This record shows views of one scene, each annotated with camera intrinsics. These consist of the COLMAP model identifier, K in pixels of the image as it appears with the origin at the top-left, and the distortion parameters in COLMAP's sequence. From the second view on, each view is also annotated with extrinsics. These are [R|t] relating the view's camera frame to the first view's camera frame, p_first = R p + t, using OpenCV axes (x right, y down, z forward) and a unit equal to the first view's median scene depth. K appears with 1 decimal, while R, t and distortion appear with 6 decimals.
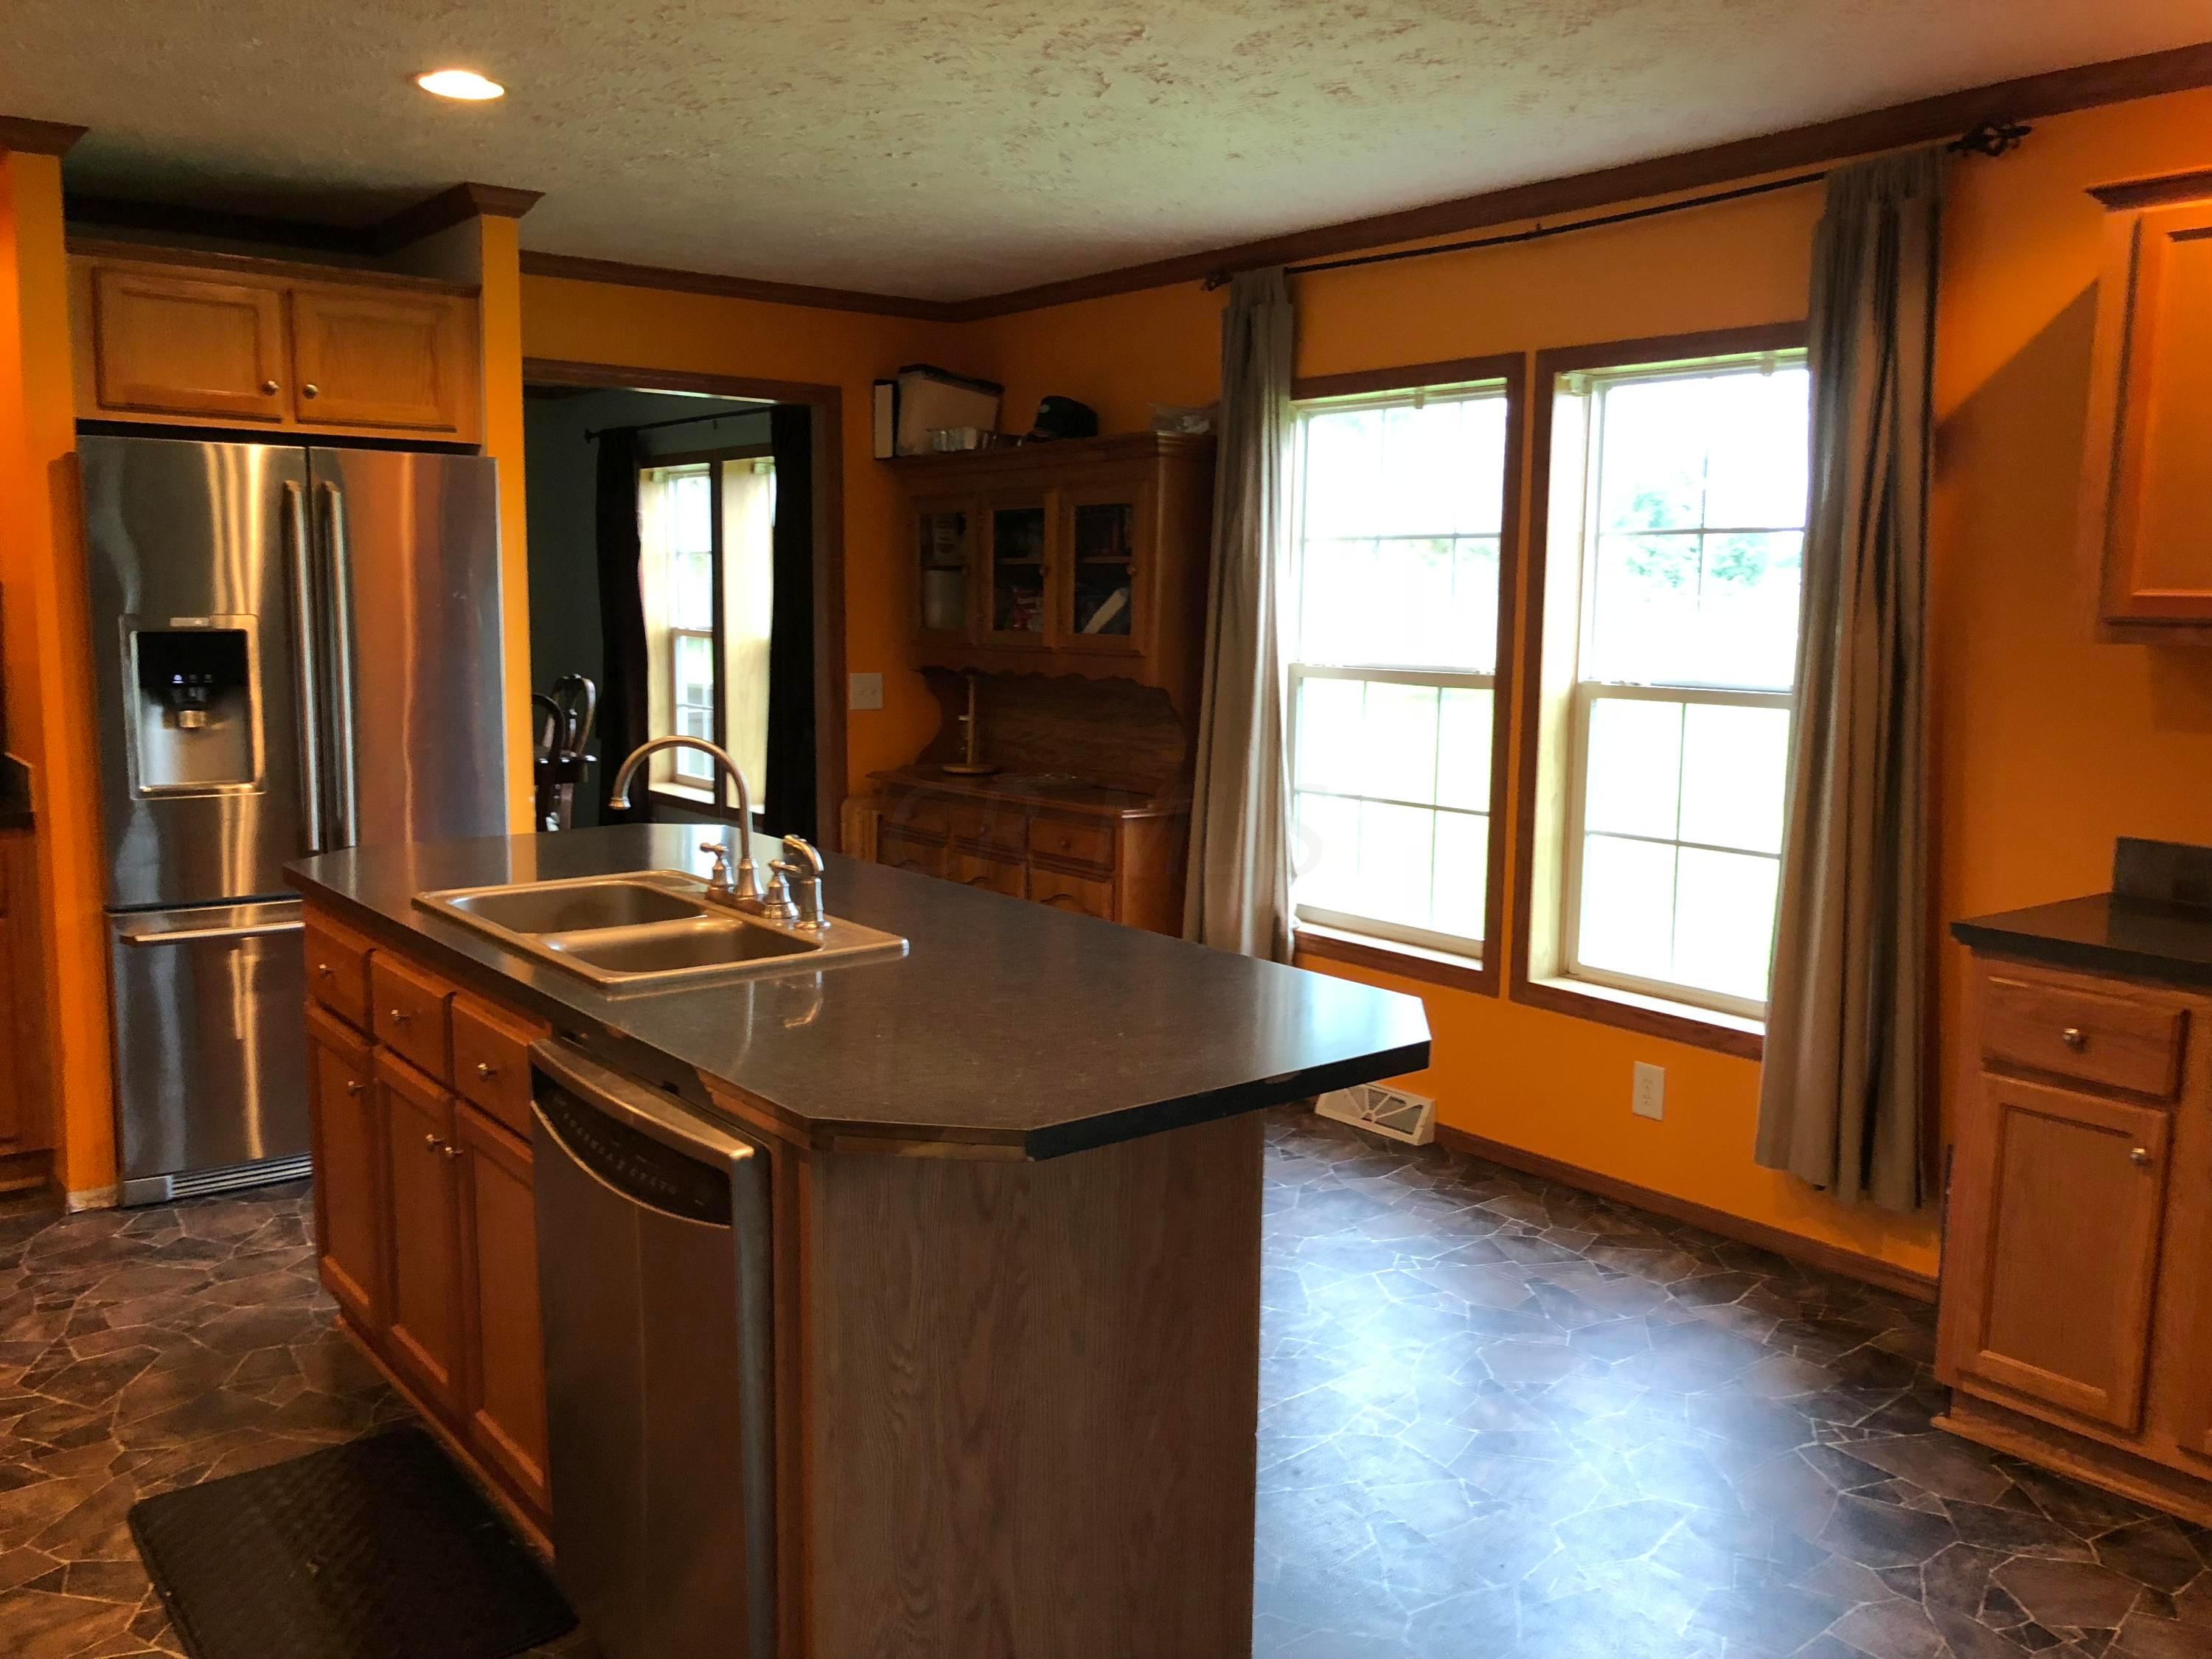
lens RADIAL K [[1821.2, 0, 1132.1], [0, 1821.2, 825.6], [0, 0, 1]] dist [0.041062, -0.036554]
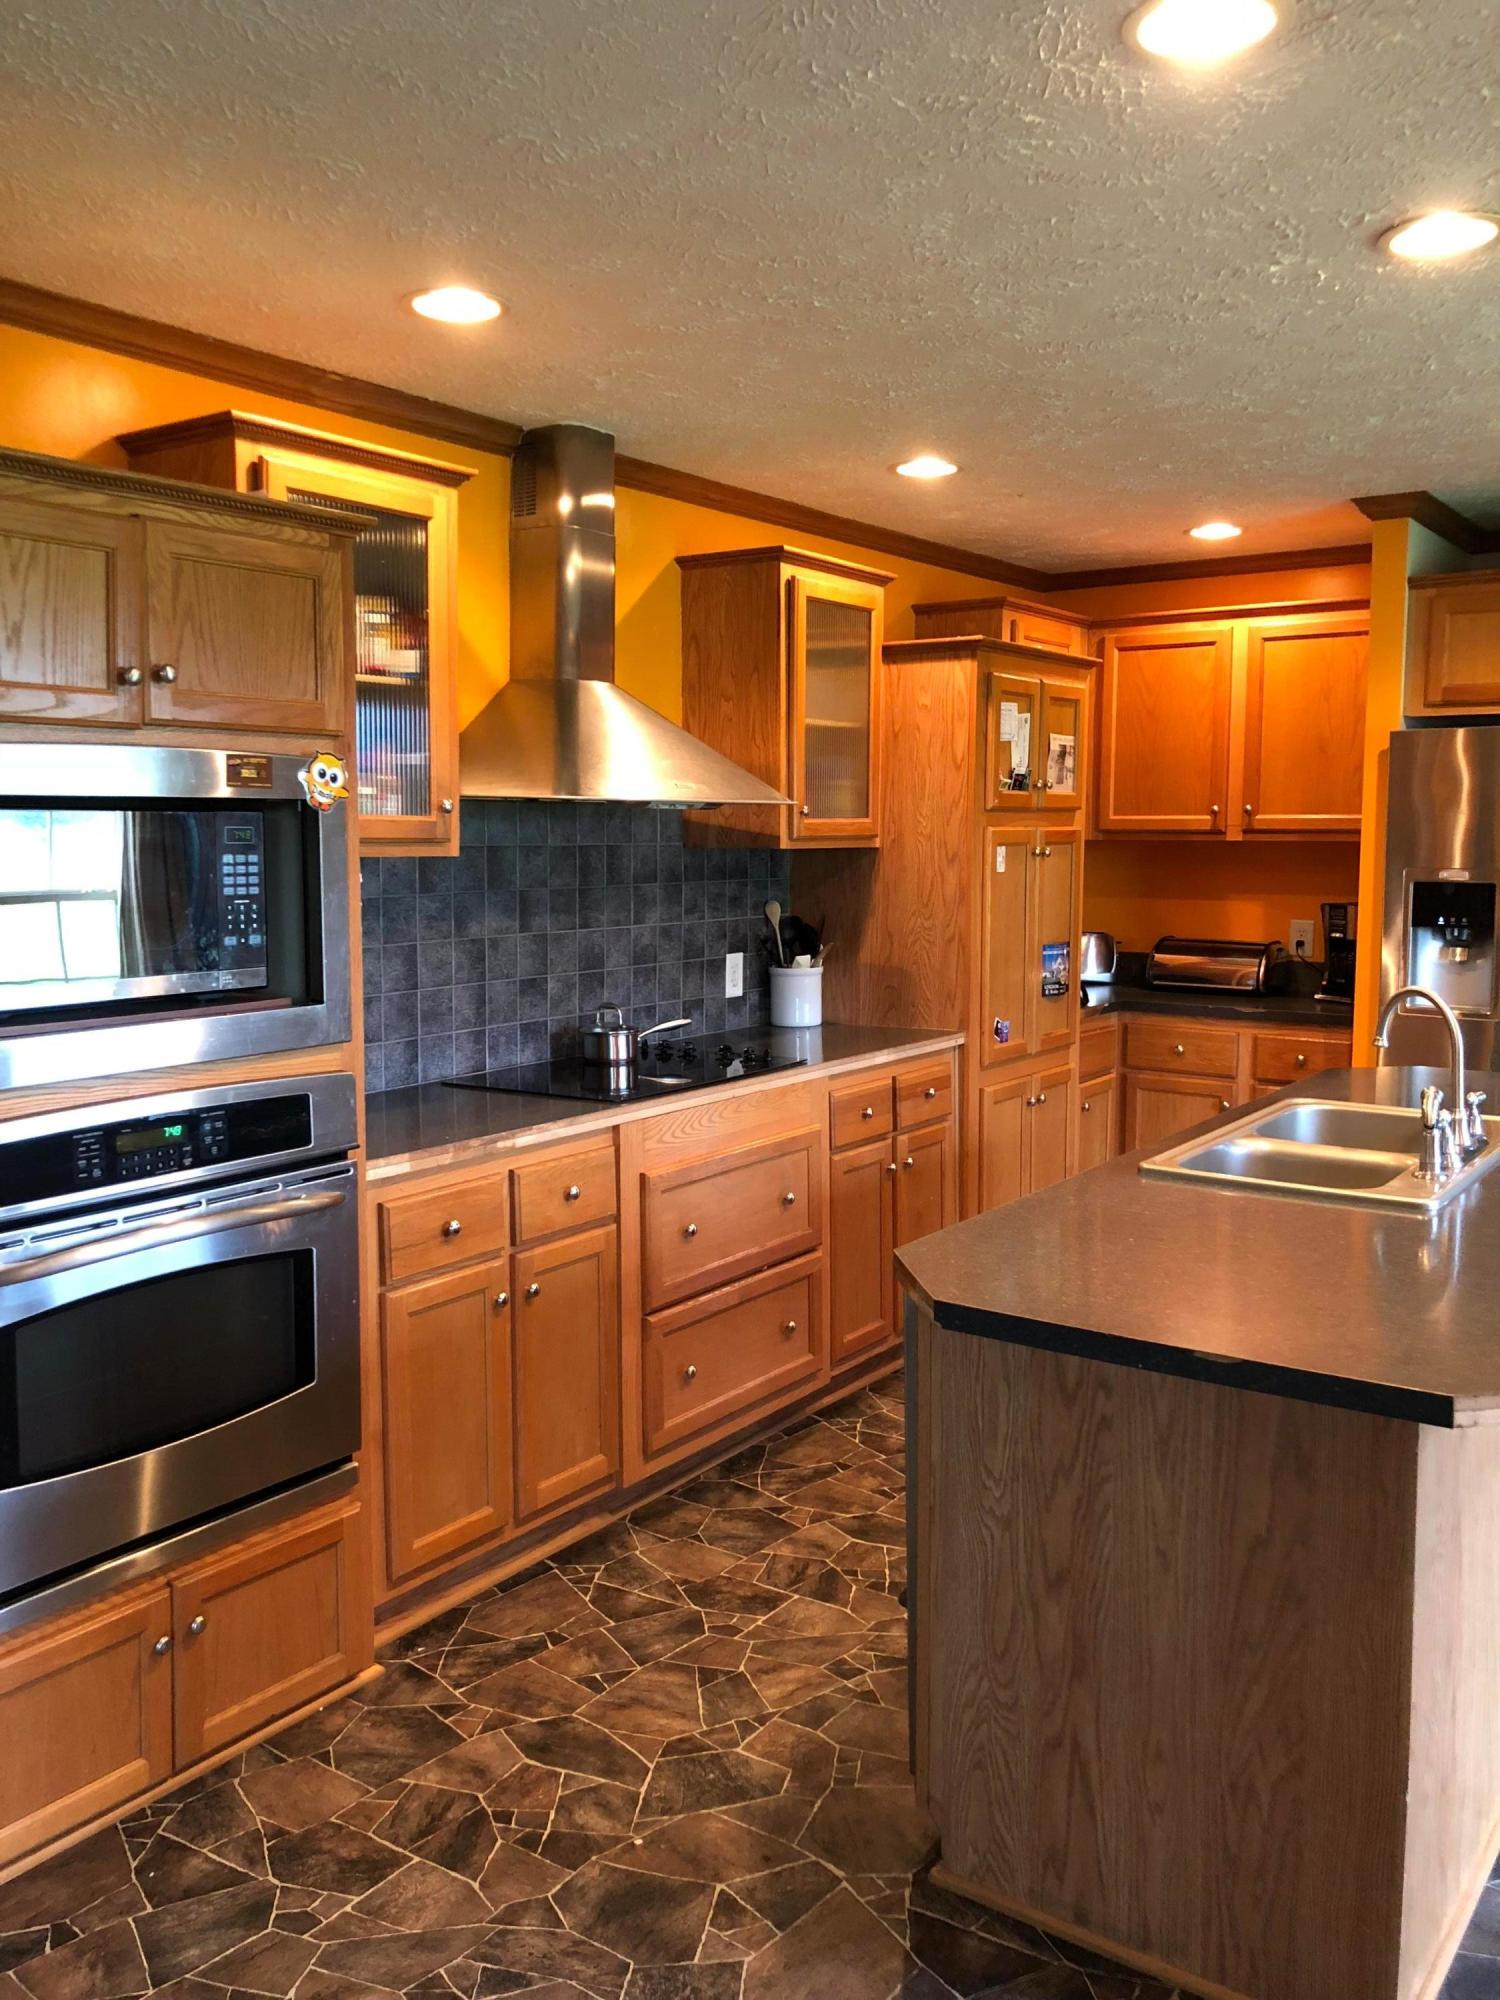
lens RADIAL K [[1646.7, 0, 740.4], [0, 1646.7, 984.6], [0, 0, 1]] dist [0.041062, -0.036554]
pose [[0.274573, 0.083567, -0.957928, 0.401902], [-0.121762, 0.991219, 0.051570, -0.035435], [0.953826, 0.102480, 0.282338, 0.228698]]
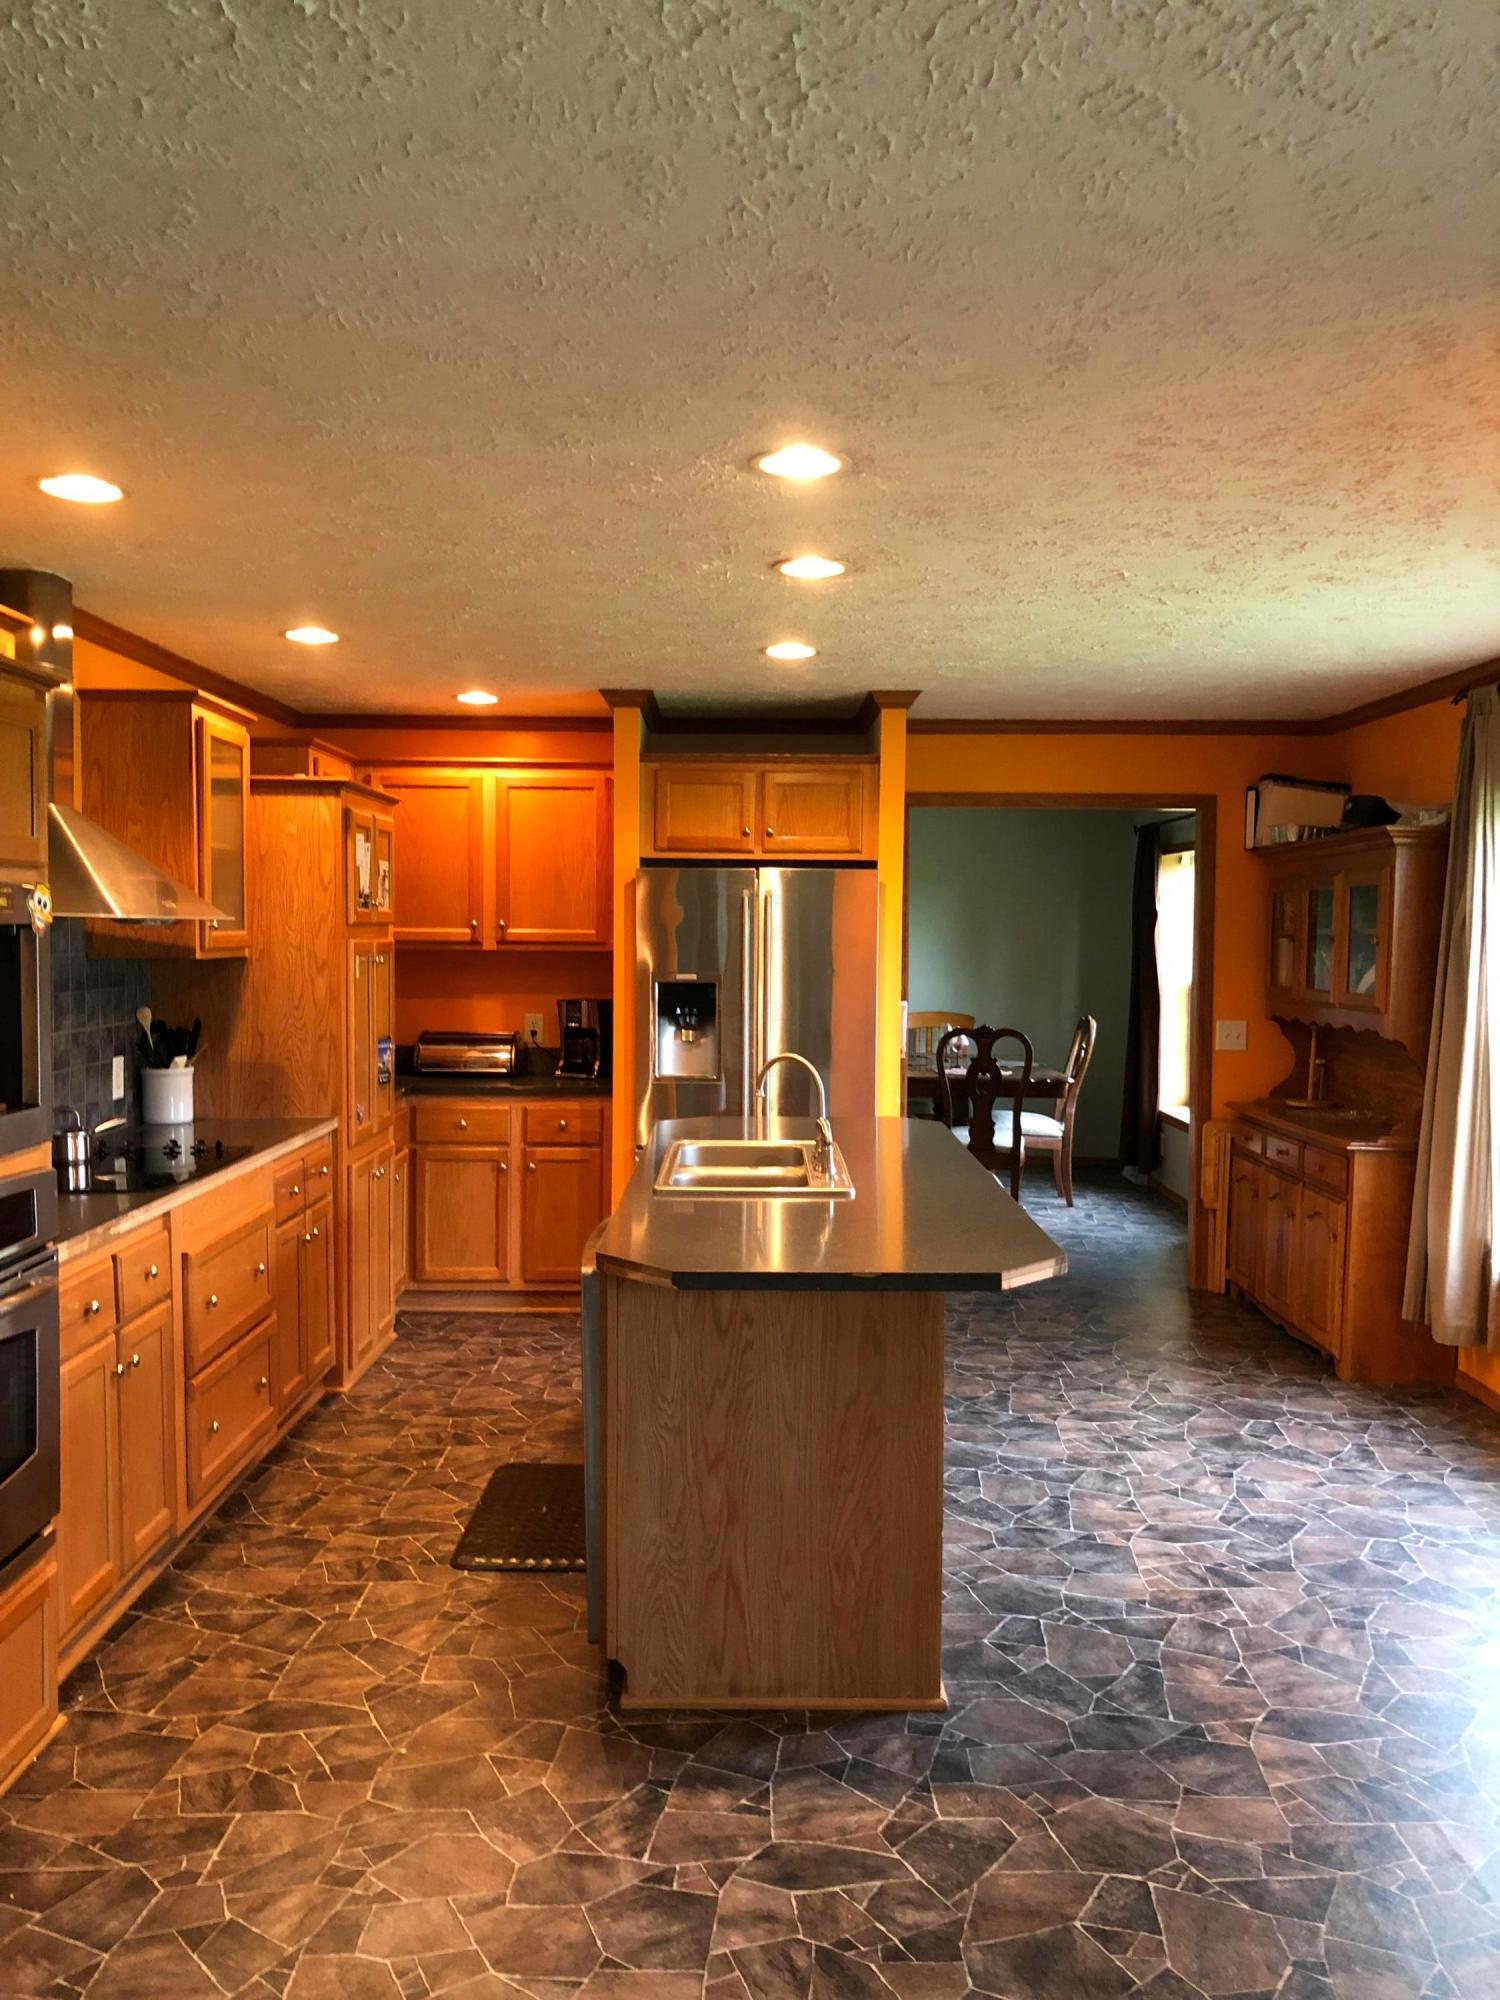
lens RADIAL K [[1646.7, 0, 750.4], [0, 1646.7, 1006.0], [0, 0, 1]] dist [0.041062, -0.036554]
pose [[0.782671, 0.025583, -0.621910, 0.427079], [-0.080091, 0.994988, -0.059865, -0.001041], [0.617261, 0.096664, 0.780797, -0.106643]]
